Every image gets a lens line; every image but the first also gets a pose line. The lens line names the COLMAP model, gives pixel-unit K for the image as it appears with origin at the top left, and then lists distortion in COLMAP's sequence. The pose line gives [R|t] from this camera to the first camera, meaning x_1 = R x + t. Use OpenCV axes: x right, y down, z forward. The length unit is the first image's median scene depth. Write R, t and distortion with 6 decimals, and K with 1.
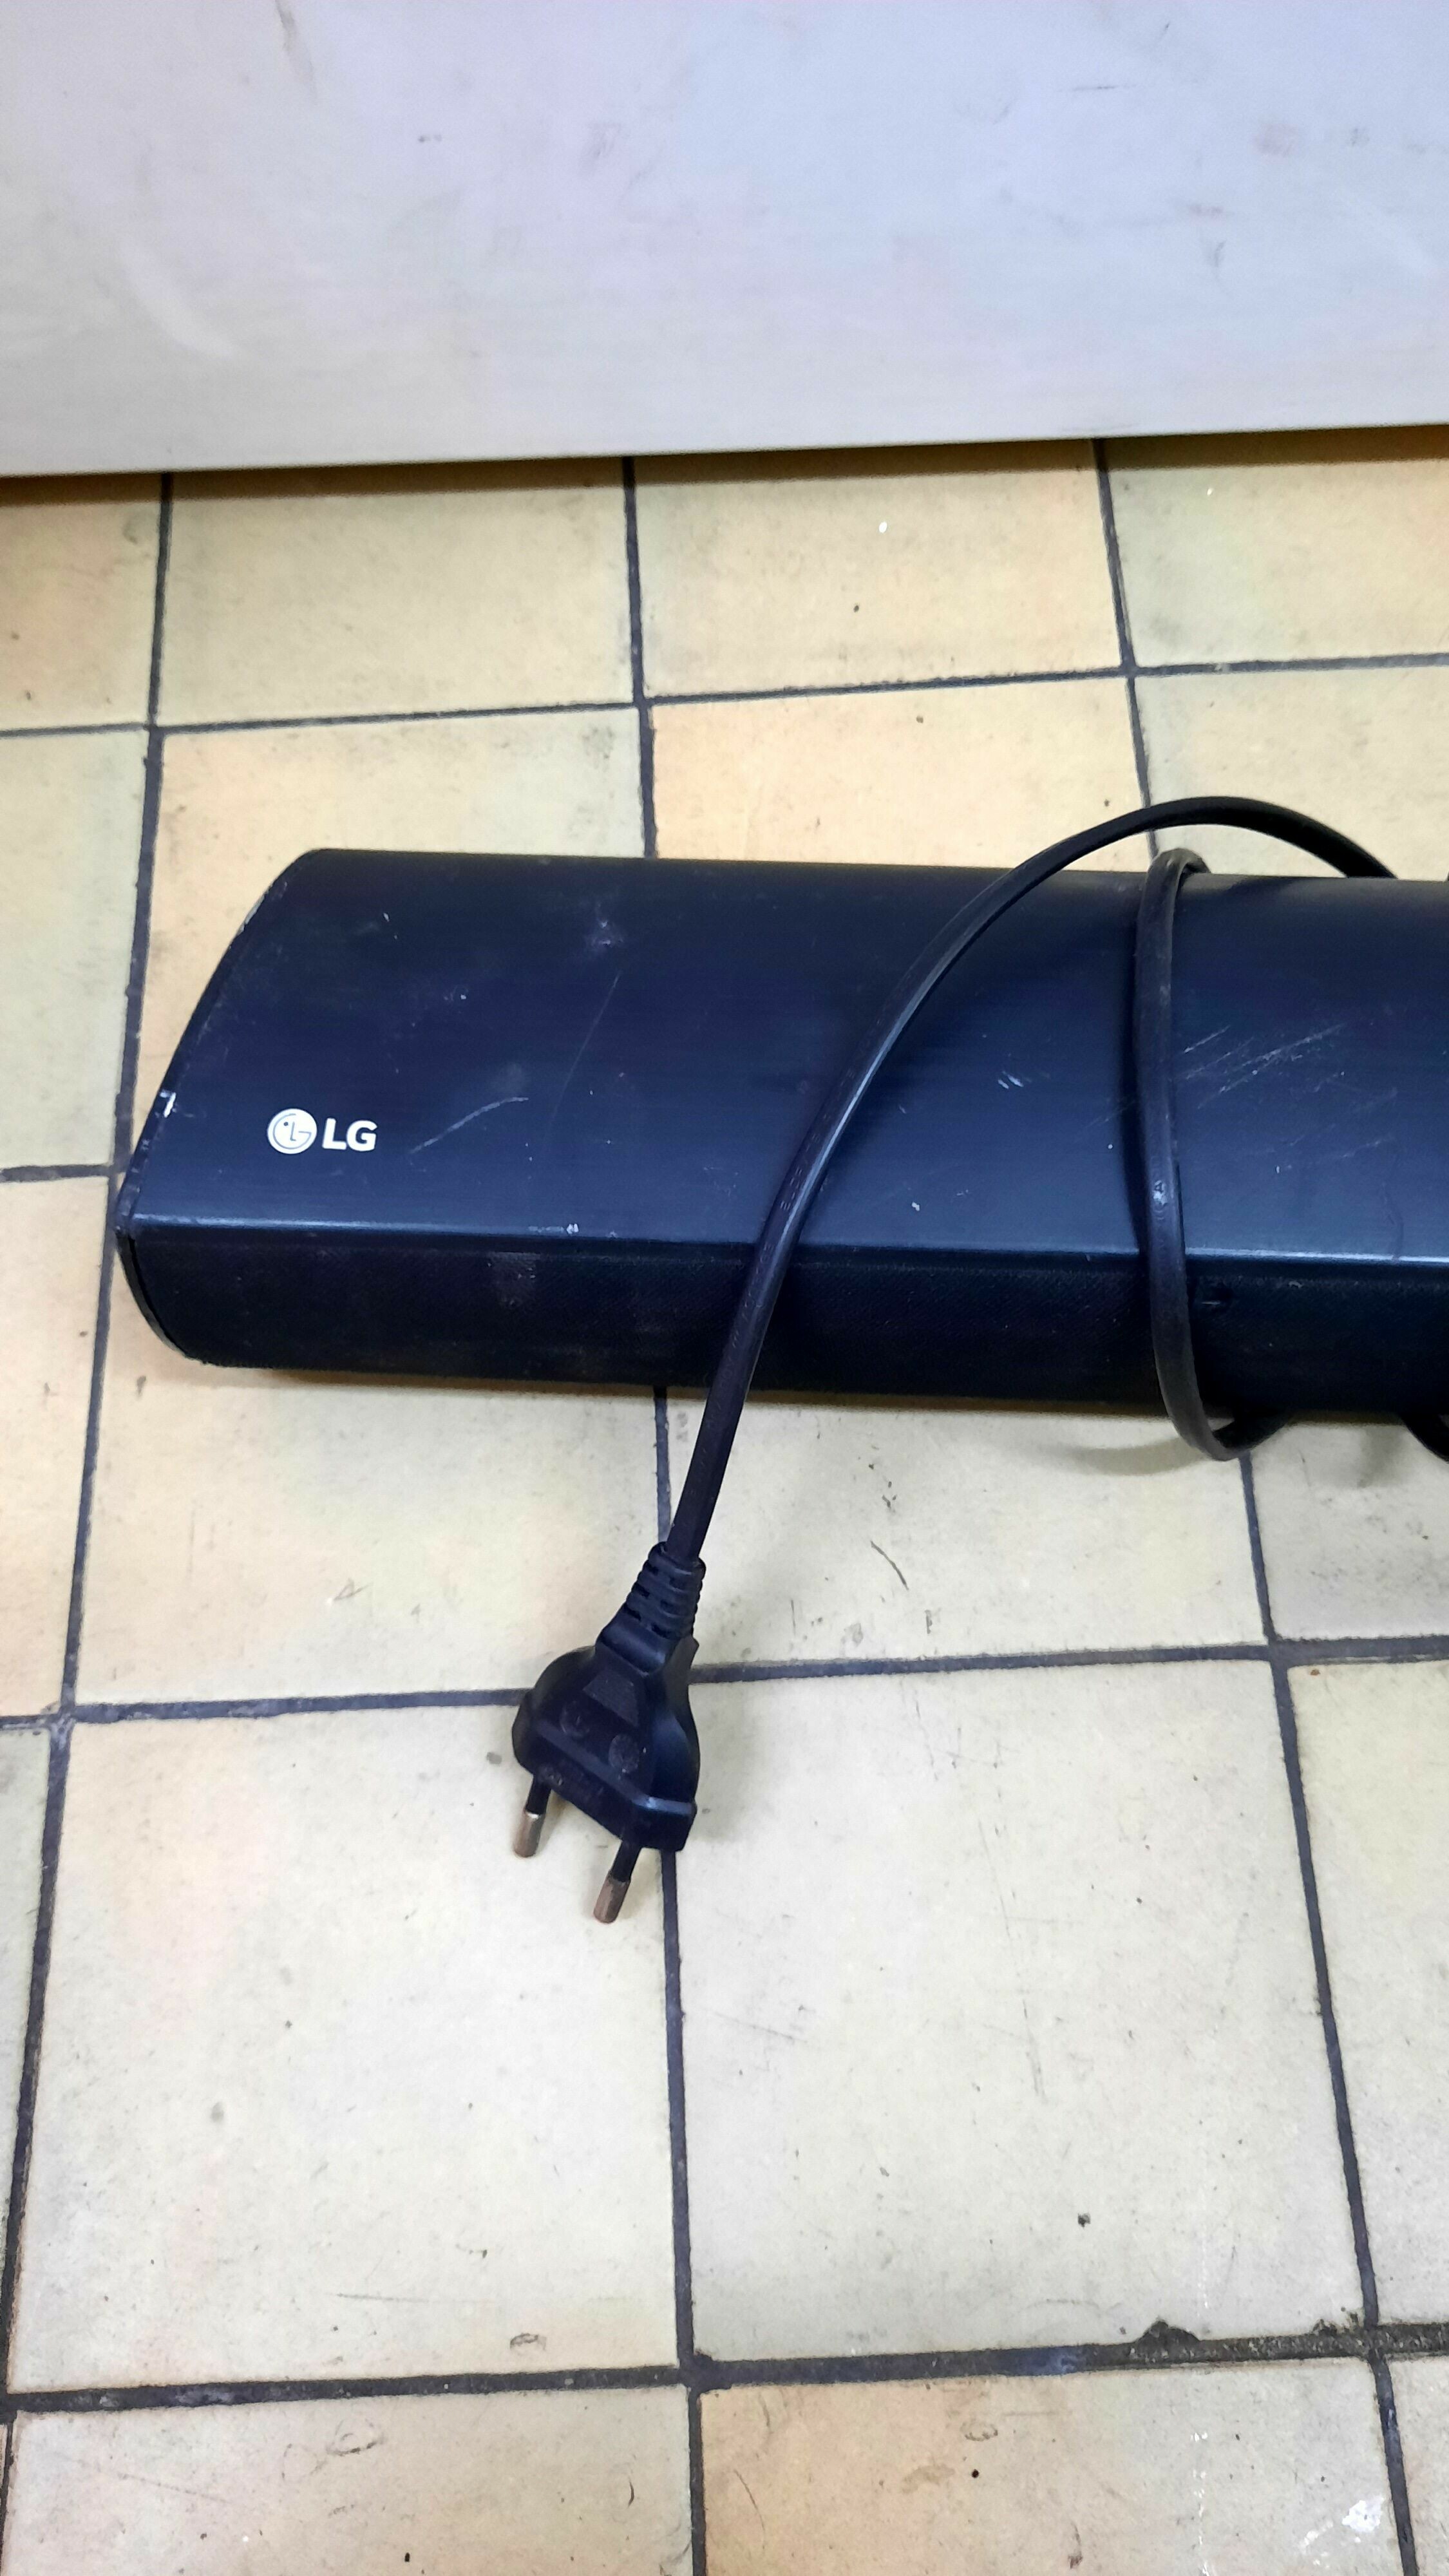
lens RADIAL K [[1874.9, 0, 724.5], [0, 1874.9, 1288.0], [0, 0, 1]] dist [0.003945, -0.001864]
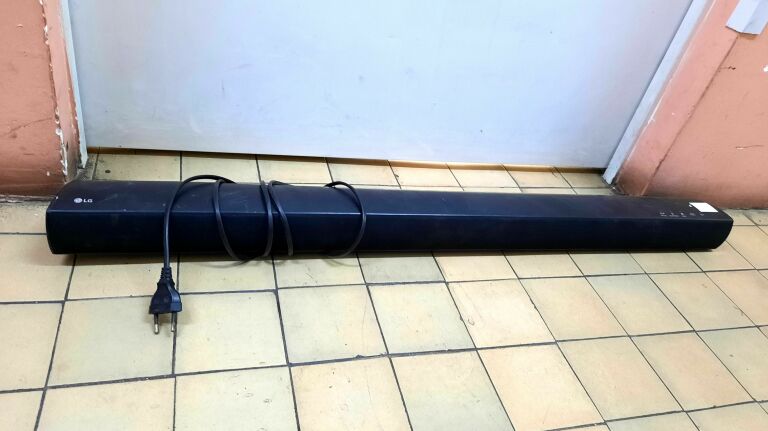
lens RADIAL K [[559.0, 0, 384.0], [0, 559.0, 215.5], [0, 0, 1]] dist [0.003945, -0.001864]
pose [[0.953160, 0.041270, 0.299636, -0.223876], [0.117580, 0.862174, -0.492779, 0.828264], [-0.278676, 0.504928, 0.816938, -0.680539]]
